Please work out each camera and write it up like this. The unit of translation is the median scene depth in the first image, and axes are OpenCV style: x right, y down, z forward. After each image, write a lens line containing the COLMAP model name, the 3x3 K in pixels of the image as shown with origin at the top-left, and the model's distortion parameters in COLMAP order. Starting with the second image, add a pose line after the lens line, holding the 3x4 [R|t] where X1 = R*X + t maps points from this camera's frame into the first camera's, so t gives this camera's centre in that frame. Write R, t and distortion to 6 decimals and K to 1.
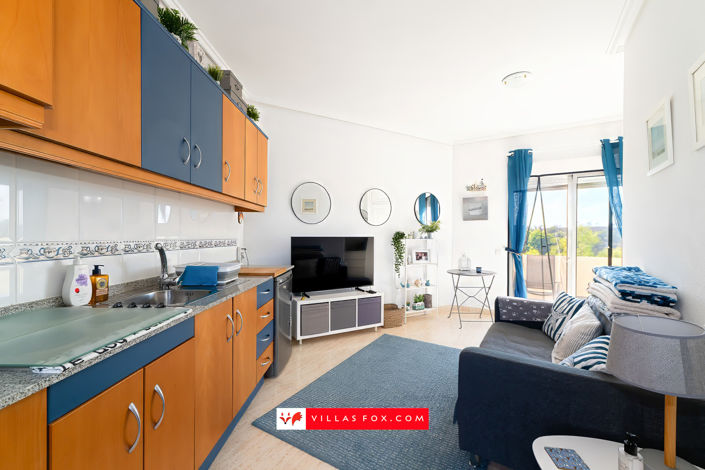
lens RADIAL K [[300.2, 0, 356.4], [0, 300.2, 238.5], [0, 0, 1]] dist [0.000575, 0.000113]
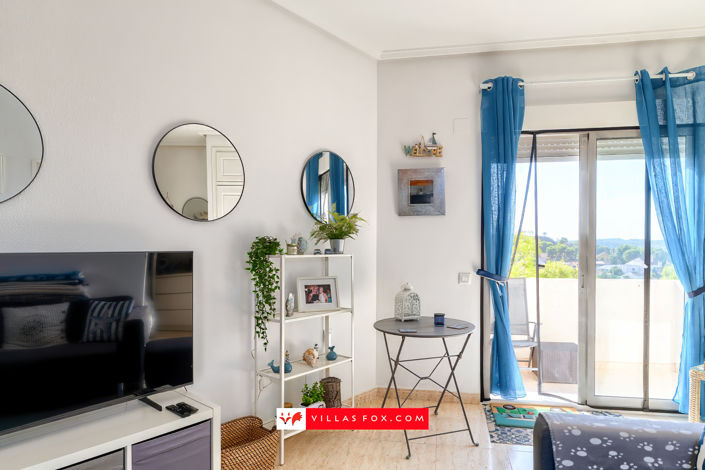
lens RADIAL K [[416.3, 0, 353.8], [0, 416.3, 247.3], [0, 0, 1]] dist [-0.001050, 0.000028]
pose [[0.944374, -0.003540, 0.328854, 0.068475], [0.006187, 0.999956, -0.007003, -0.004015], [-0.328815, 0.008648, 0.944355, 0.417231]]
